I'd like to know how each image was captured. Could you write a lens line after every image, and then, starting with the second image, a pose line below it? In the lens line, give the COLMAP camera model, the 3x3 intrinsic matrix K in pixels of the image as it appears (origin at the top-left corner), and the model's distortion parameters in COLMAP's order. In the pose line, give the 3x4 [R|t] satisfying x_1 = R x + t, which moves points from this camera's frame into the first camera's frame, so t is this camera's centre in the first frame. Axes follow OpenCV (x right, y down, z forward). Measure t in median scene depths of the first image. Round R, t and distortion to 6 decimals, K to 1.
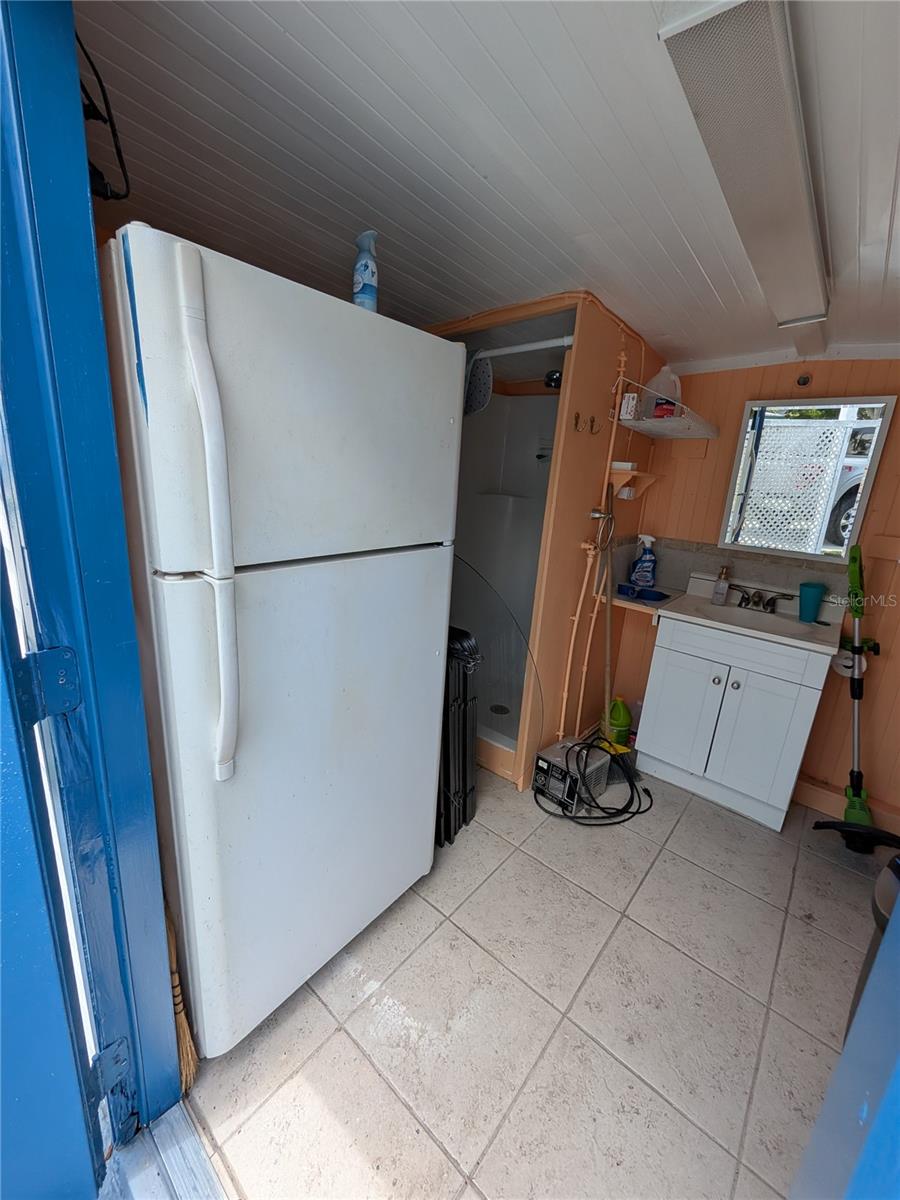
lens RADIAL K [[480.9, 0, 450.0], [0, 480.9, 600.0], [0, 0, 1]] dist [0.003055, 0.000239]
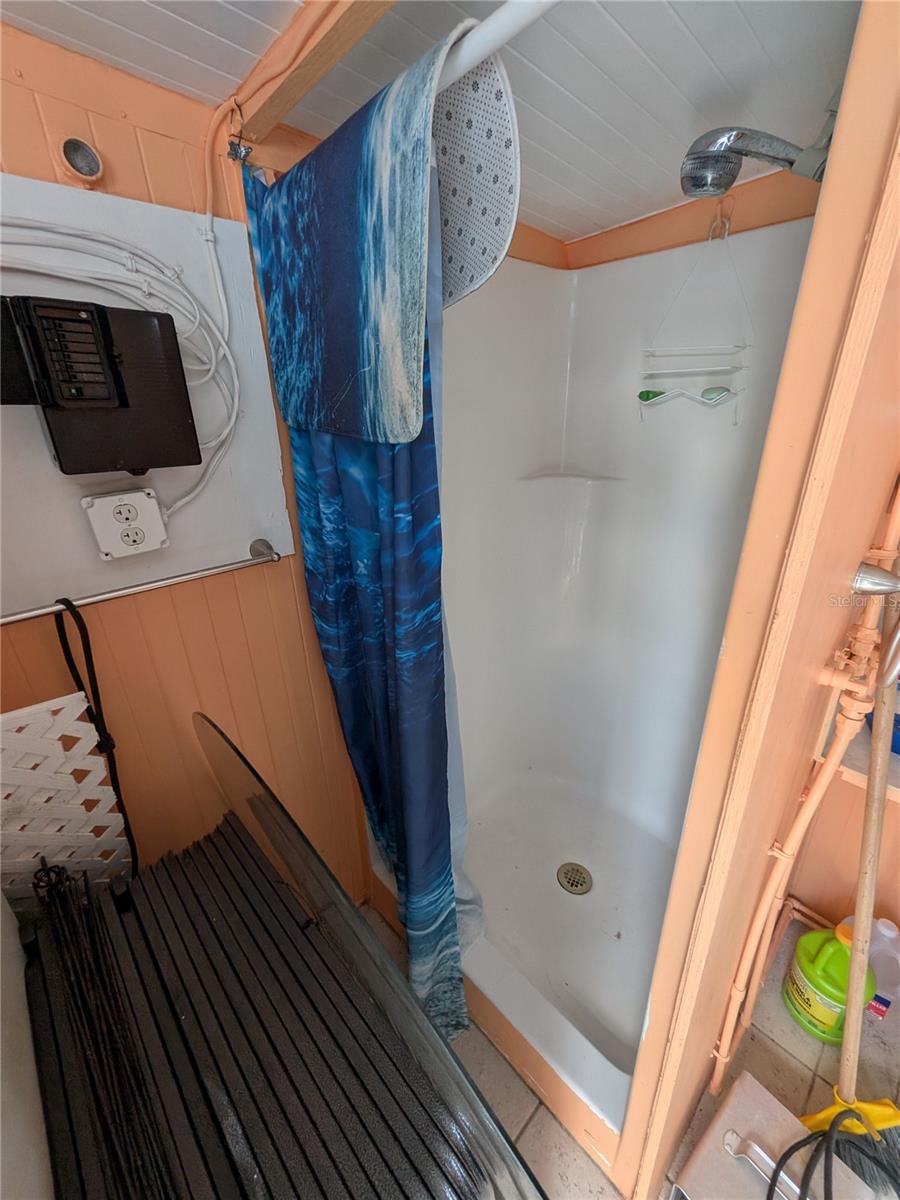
lens RADIAL K [[480.9, 0, 450.0], [0, 480.9, 600.0], [0, 0, 1]] dist [0.003055, 0.000239]
pose [[0.991328, -0.048127, -0.122280, 0.066304], [0.062437, 0.991281, 0.116031, -0.215823], [0.115630, -0.122660, 0.985690, 0.645791]]
